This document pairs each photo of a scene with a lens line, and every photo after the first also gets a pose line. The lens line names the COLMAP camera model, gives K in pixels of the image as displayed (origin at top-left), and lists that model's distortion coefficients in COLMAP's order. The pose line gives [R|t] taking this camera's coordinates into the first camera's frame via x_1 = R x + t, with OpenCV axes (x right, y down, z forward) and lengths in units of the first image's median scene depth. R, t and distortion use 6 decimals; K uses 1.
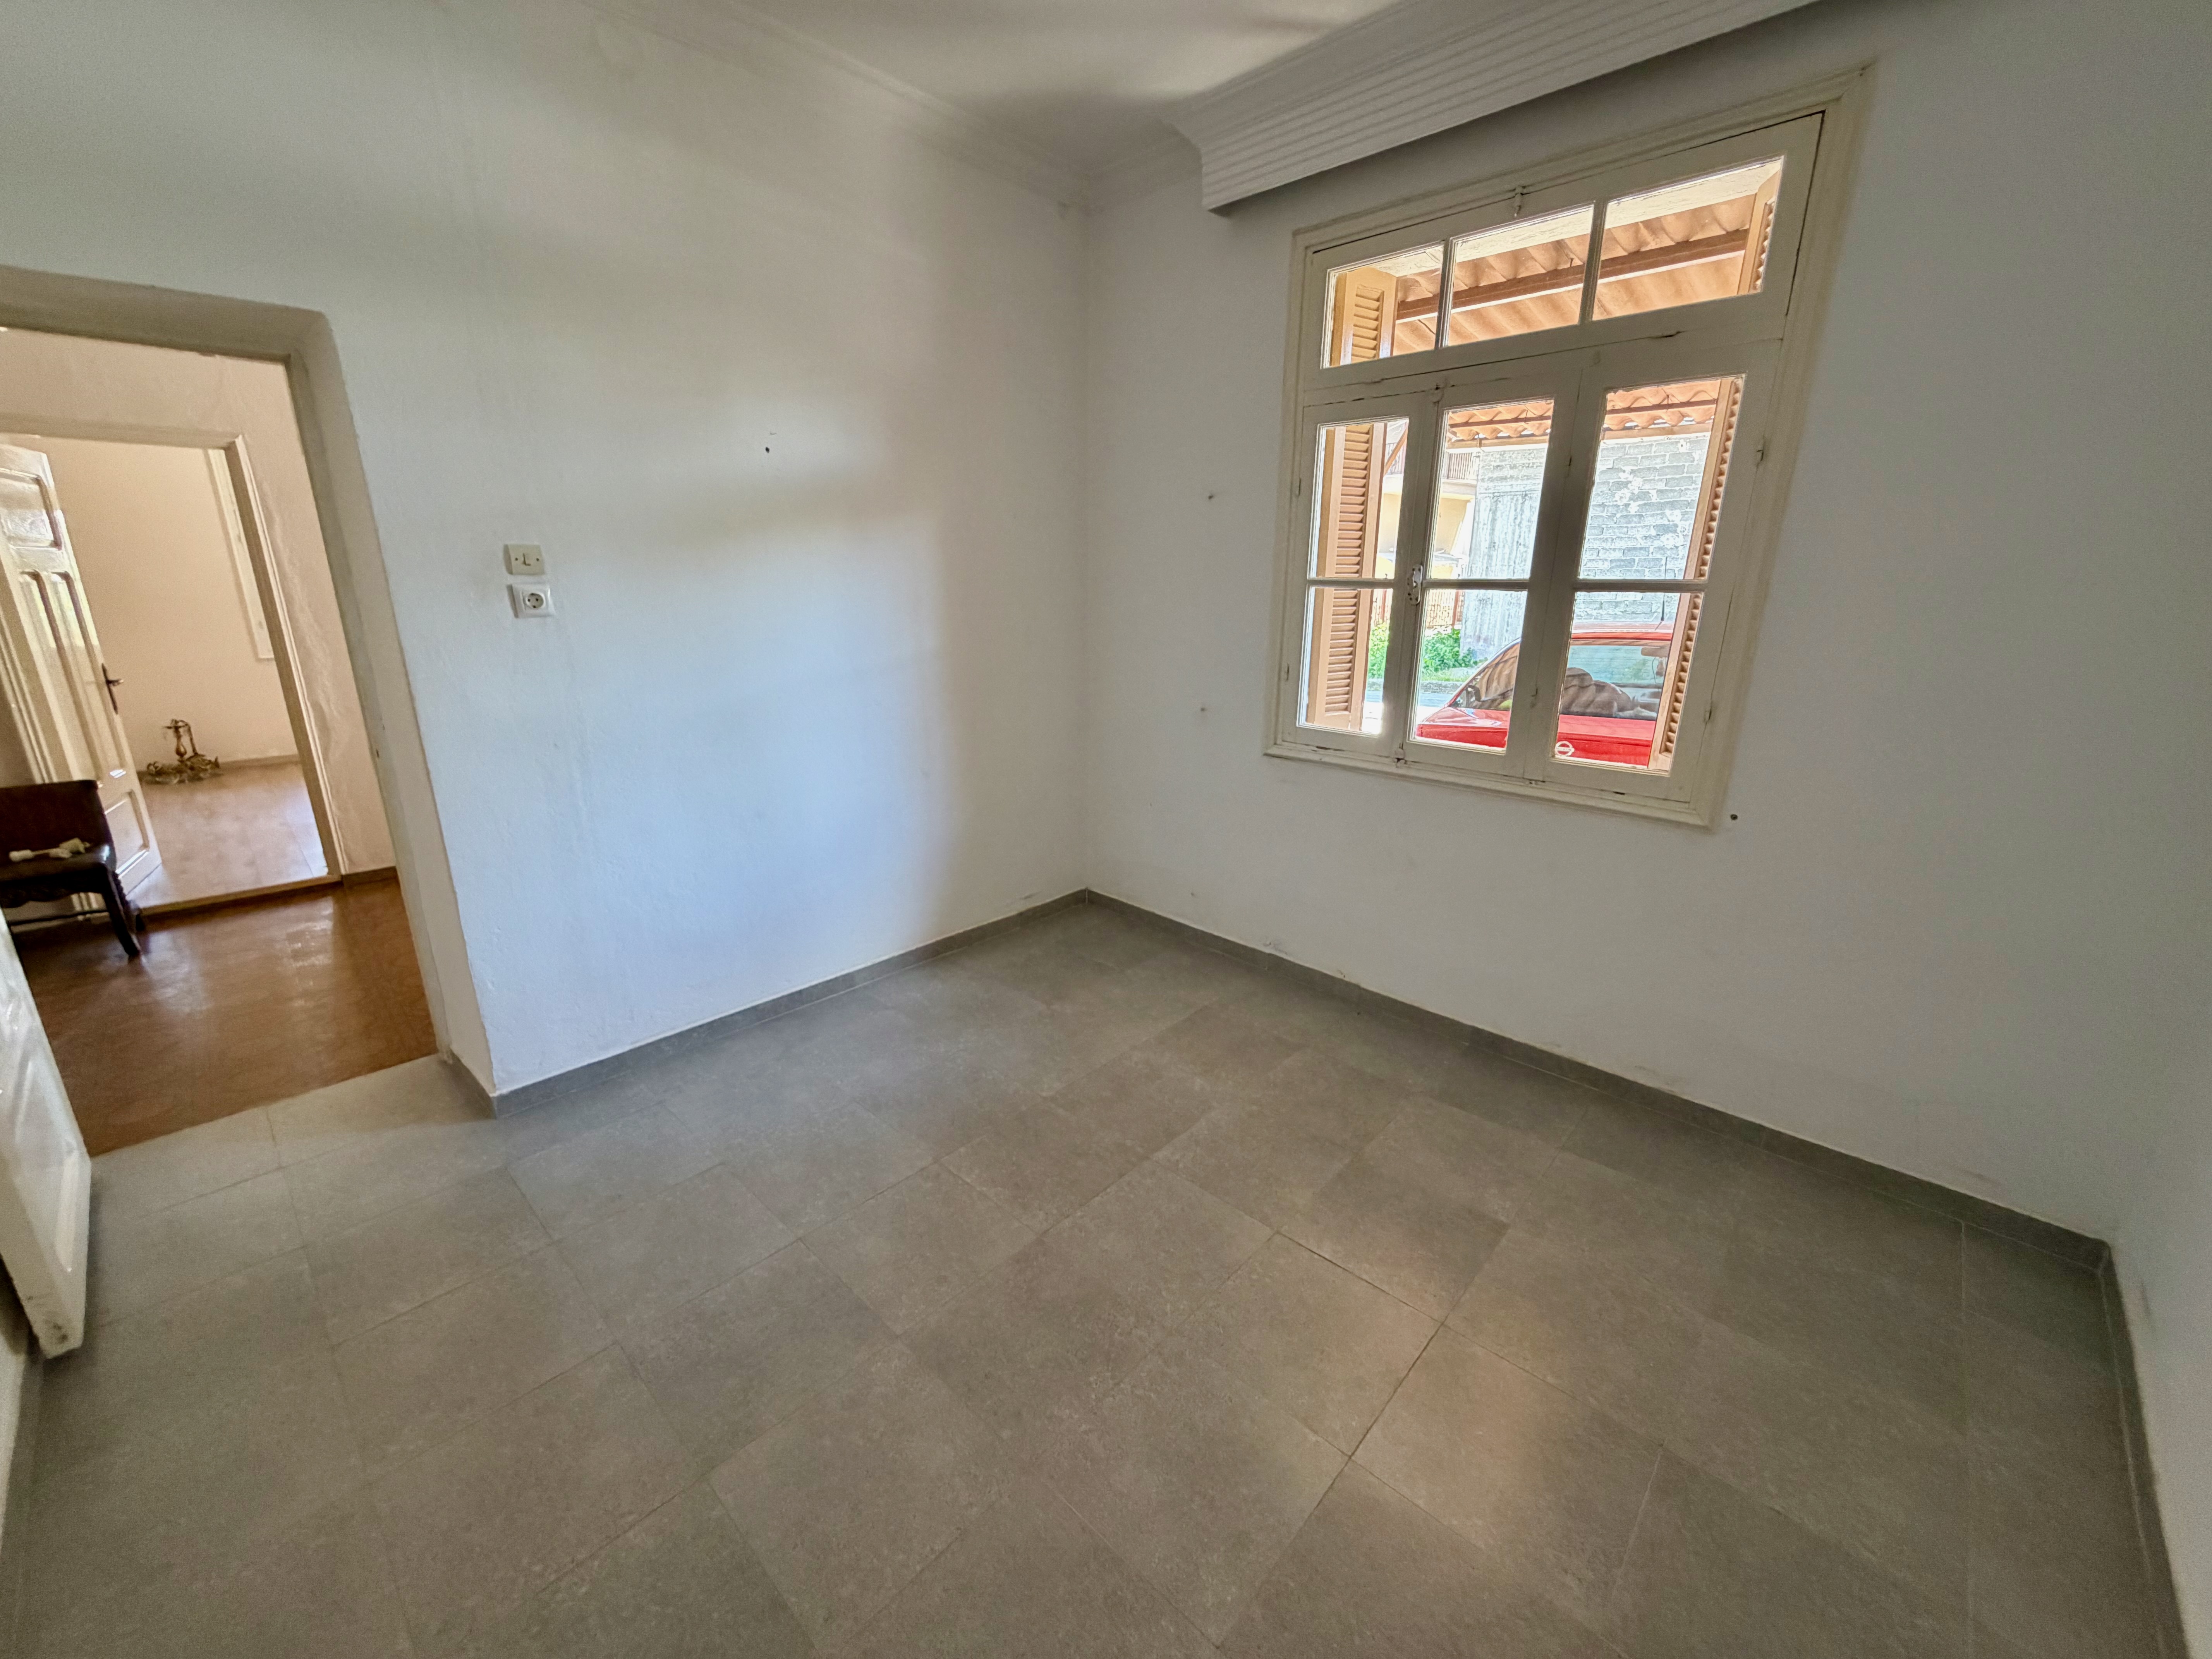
lens RADIAL K [[885.6, 0, 1099.0], [0, 885.6, 828.7], [0, 0, 1]] dist [0.002228, -0.000193]
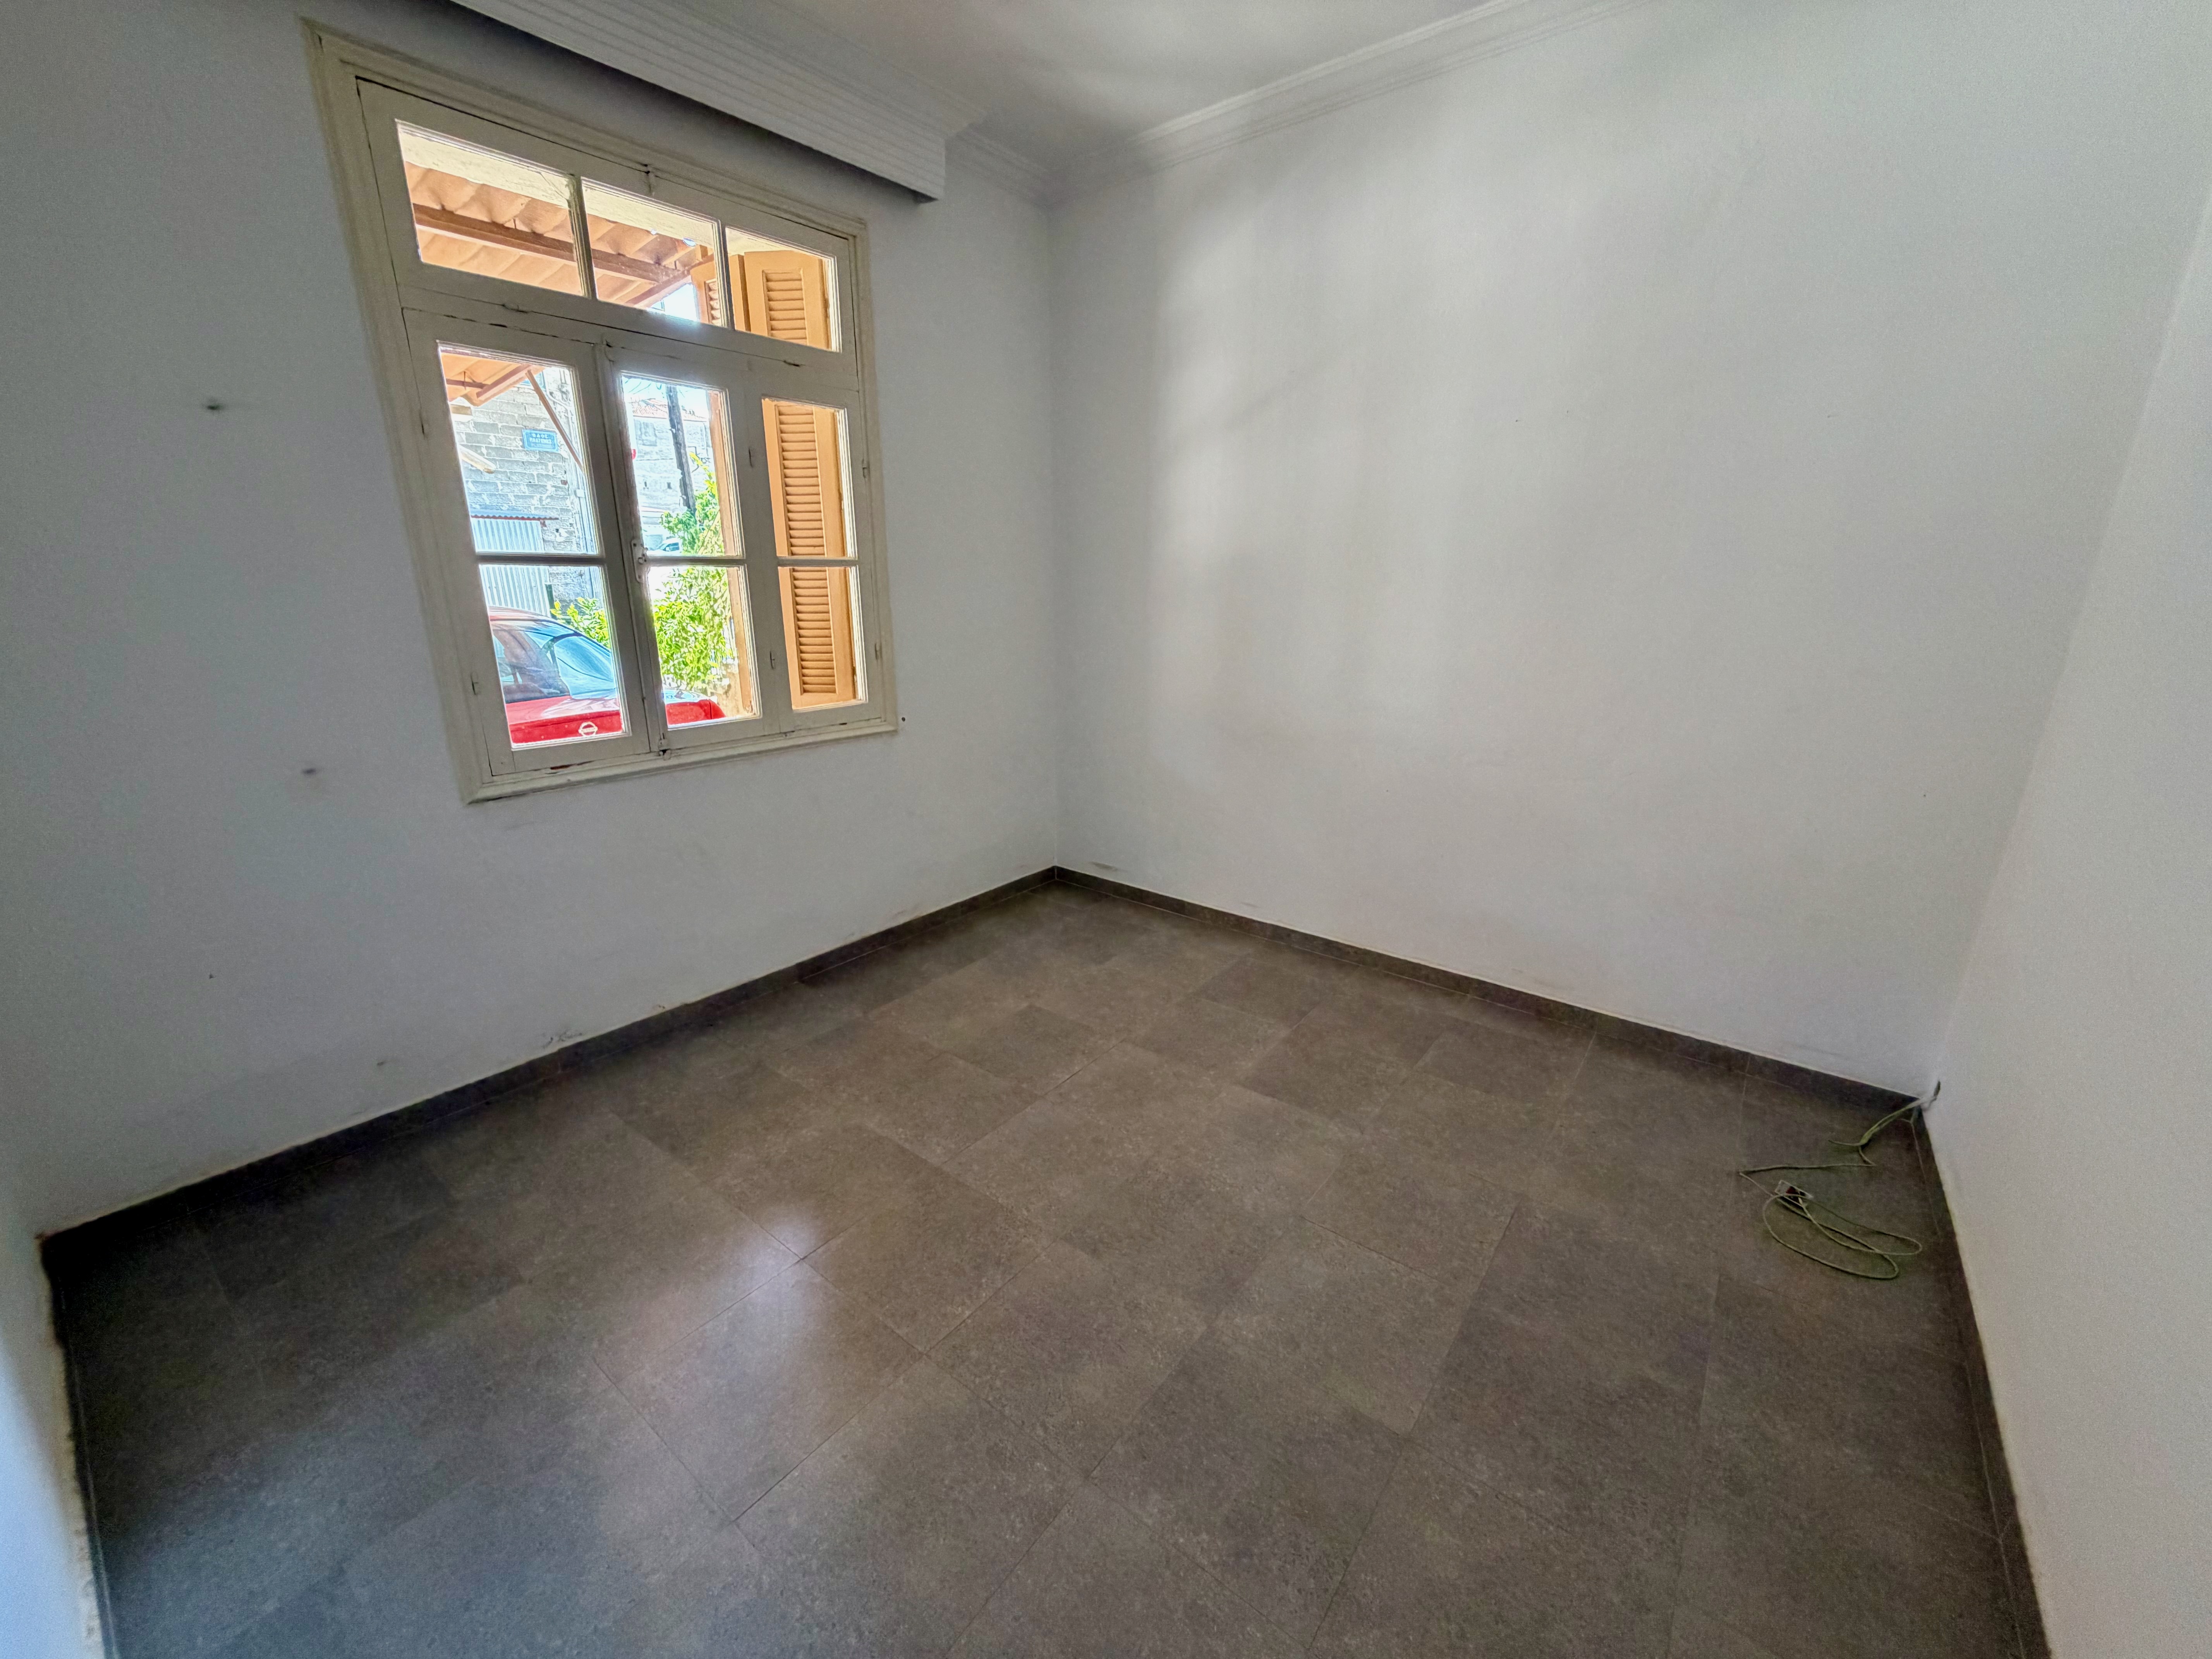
lens RADIAL K [[885.6, 0, 1099.0], [0, 885.6, 828.7], [0, 0, 1]] dist [0.002228, -0.000193]
pose [[-0.095042, -0.286183, 0.953450, -0.649499], [0.271856, 0.913916, 0.301416, -0.169690], [-0.957633, 0.287848, -0.009060, 0.632668]]
